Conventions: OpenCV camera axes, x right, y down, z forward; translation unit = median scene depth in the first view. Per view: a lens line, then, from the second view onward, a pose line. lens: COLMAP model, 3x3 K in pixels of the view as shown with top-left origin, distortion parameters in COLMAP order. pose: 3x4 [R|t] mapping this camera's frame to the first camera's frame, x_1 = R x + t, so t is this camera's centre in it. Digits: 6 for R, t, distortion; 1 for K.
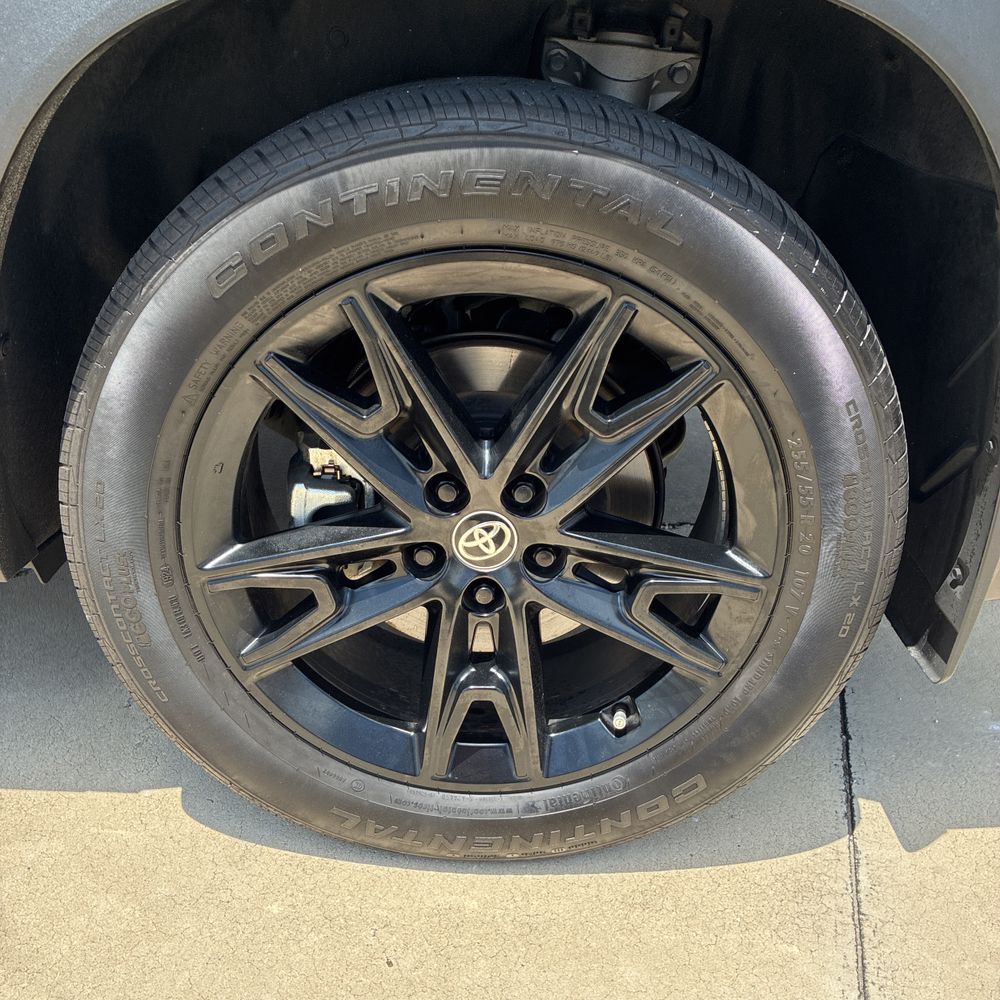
lens RADIAL K [[1023.0, 0, 500.5], [0, 1023.0, 503.4], [0, 0, 1]] dist [0.020676, 0.000000]
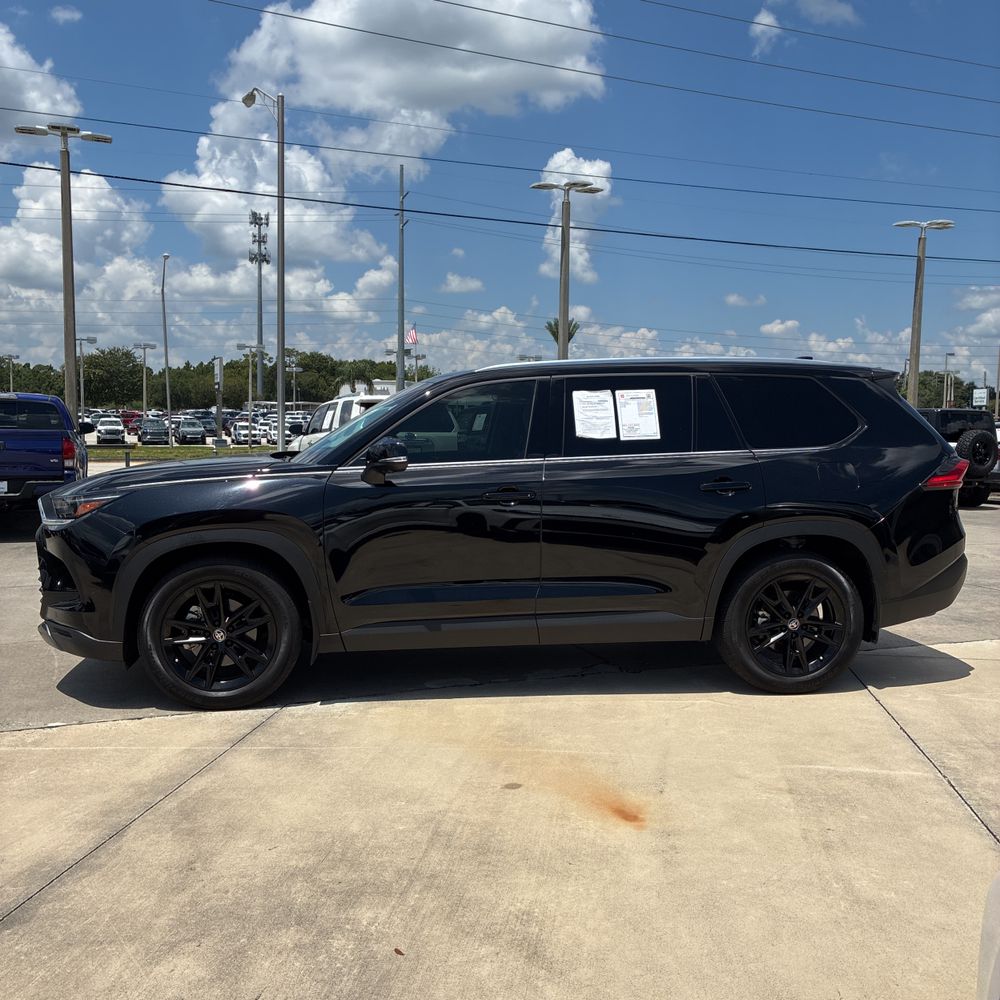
lens RADIAL K [[1023.0, 0, 486.1], [0, 1023.0, 496.0], [0, 0, 1]] dist [0.020676, 0.000000]
pose [[0.991465, -0.071191, 0.109219, -2.360793], [0.105872, 0.928524, -0.355858, 1.262935], [-0.076079, 0.364384, 0.928136, -4.565243]]
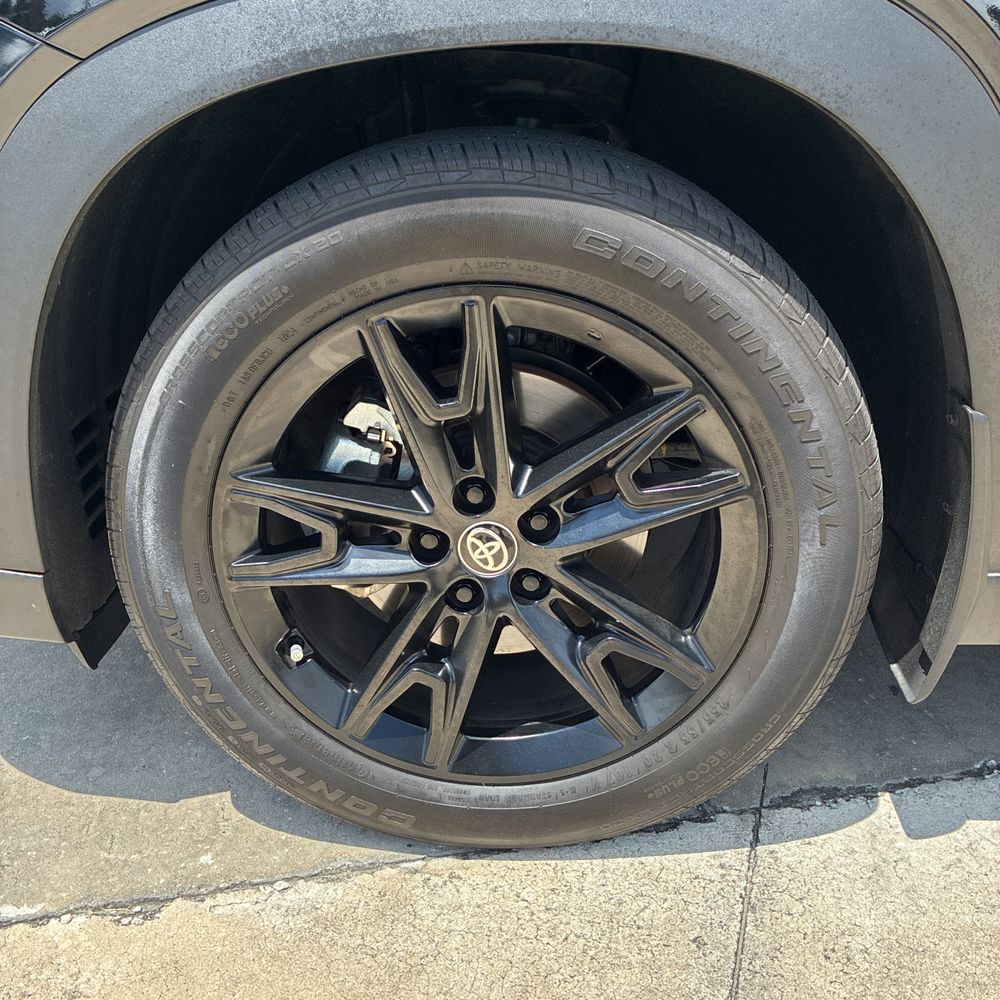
lens RADIAL K [[1023.0, 0, 483.6], [0, 1023.0, 494.8], [0, 0, 1]] dist [0.020676, 0.000000]
pose [[0.995406, -0.046088, -0.083917, -3.134426], [0.043490, 0.998524, -0.032523, -0.172165], [0.085292, 0.028724, 0.995942, -0.228353]]
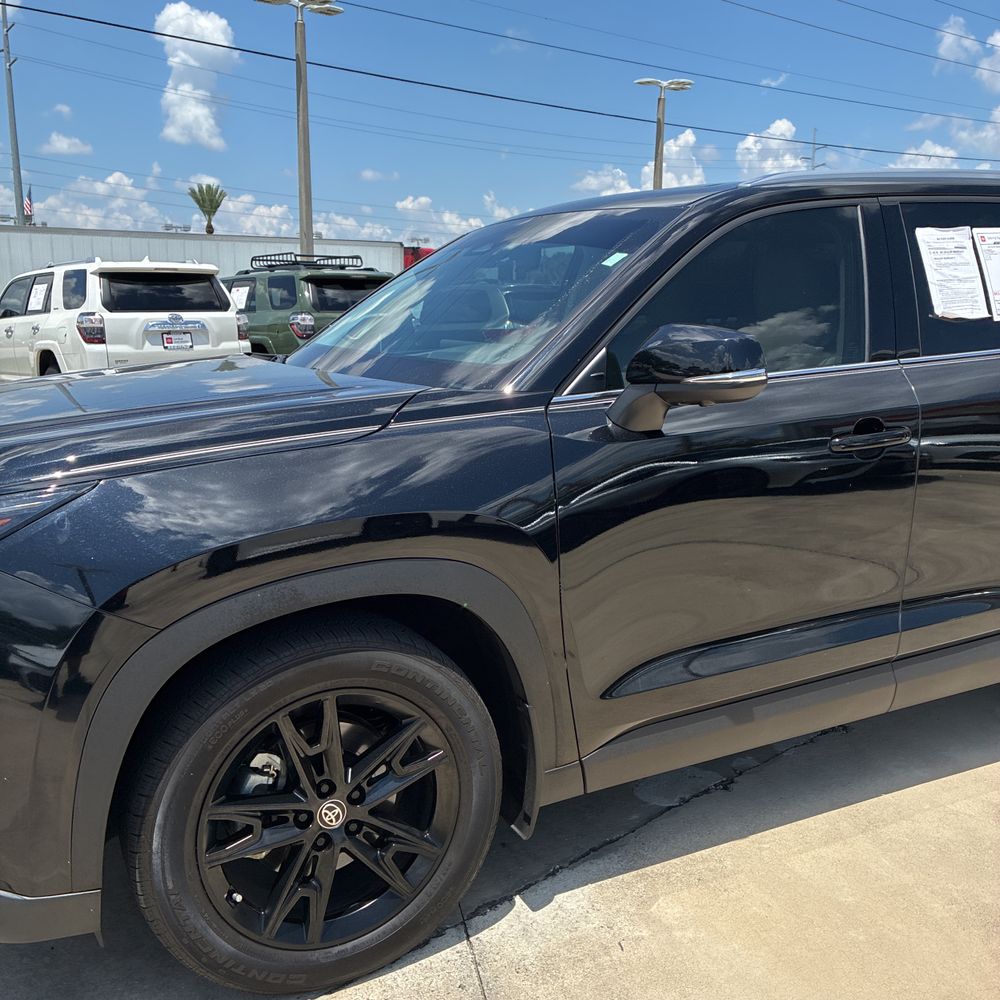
lens RADIAL K [[1023.0, 0, 482.3], [0, 1023.0, 494.0], [0, 0, 1]] dist [0.020676, 0.000000]
pose [[0.894795, -0.153602, 0.419224, -3.774595], [0.250541, 0.949932, -0.186706, -0.315147], [-0.369556, 0.272096, 0.888477, -1.437664]]
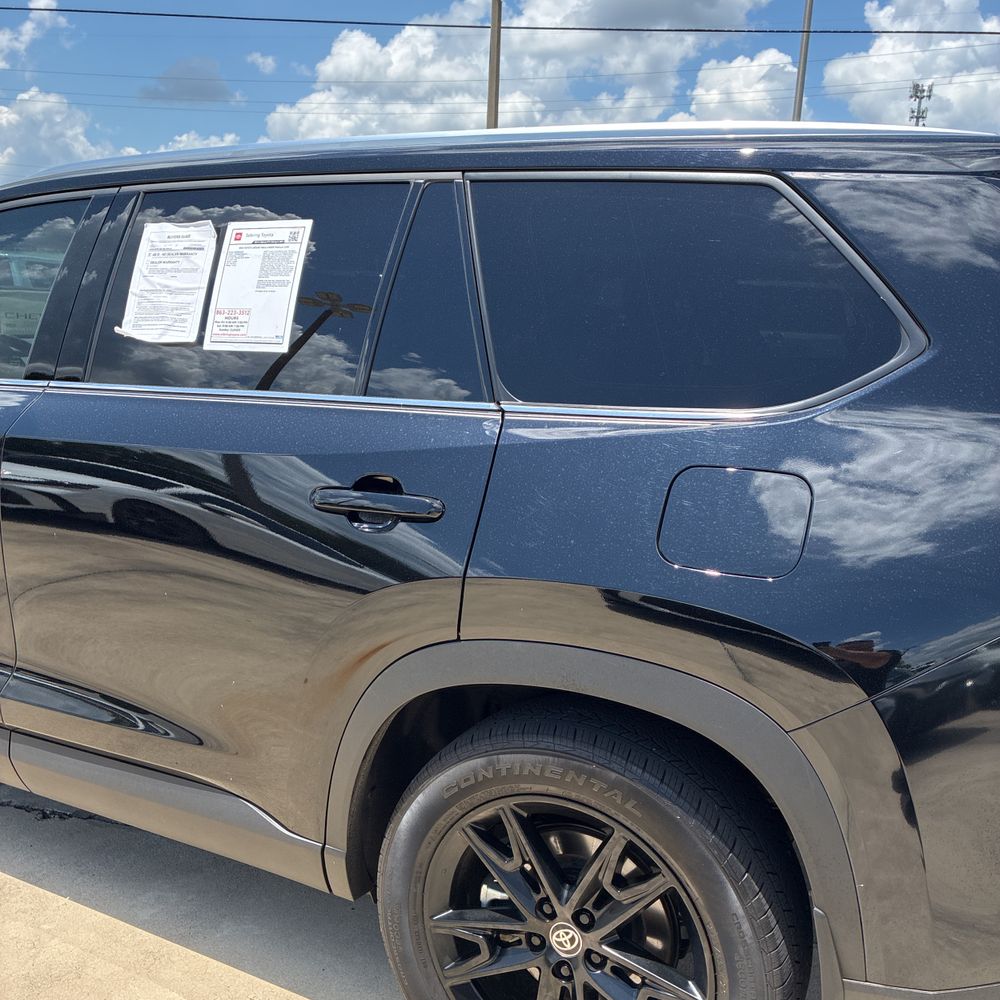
lens RADIAL K [[1023.0, 0, 499.0], [0, 1023.0, 502.8], [0, 0, 1]] dist [0.020676, 0.000000]
pose [[0.886478, 0.058500, -0.459059, 0.719385], [-0.183182, 0.955312, -0.231997, -0.279205], [0.424972, 0.289752, 0.857579, -0.933937]]
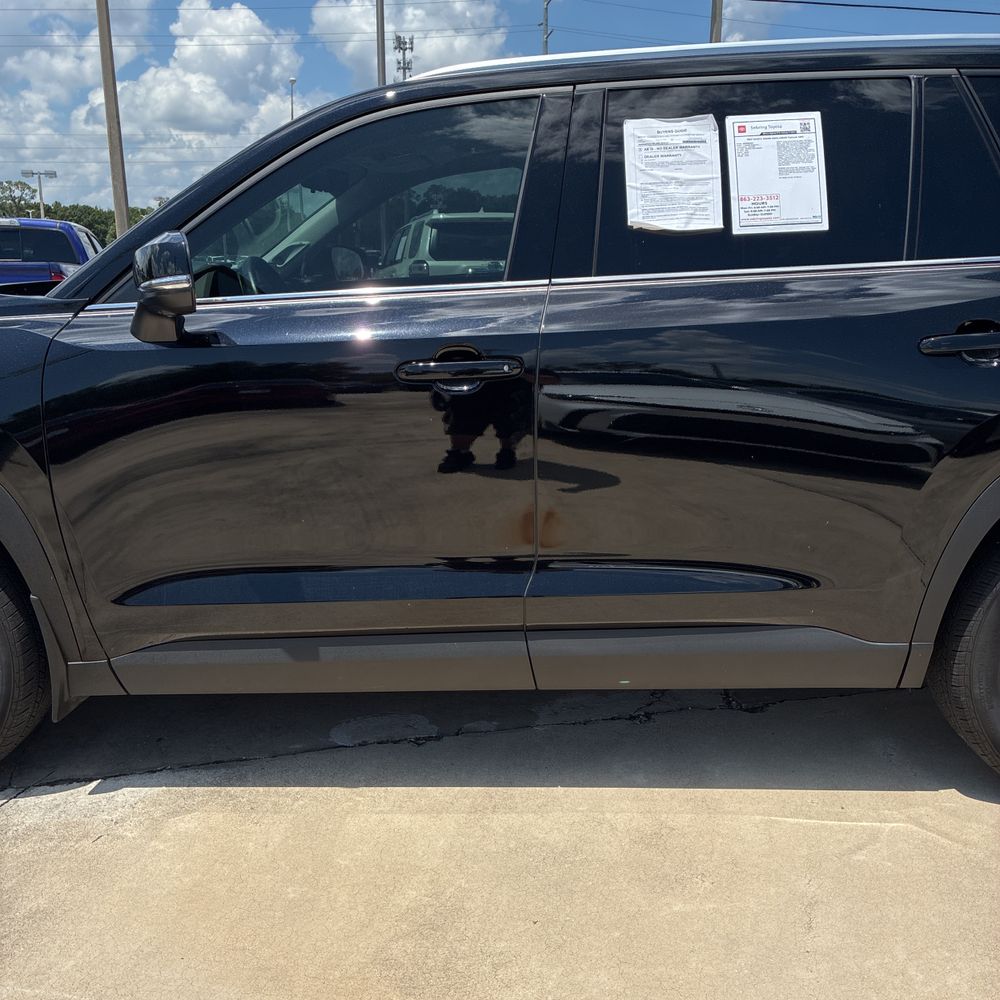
lens RADIAL K [[1023.0, 0, 484.7], [0, 1023.0, 502.9], [0, 0, 1]] dist [0.020676, 0.000000]
pose [[0.996364, -0.067312, -0.052220, -1.462397], [0.054521, 0.974810, -0.216272, 0.129744], [0.065462, 0.212638, 0.974936, -1.688506]]
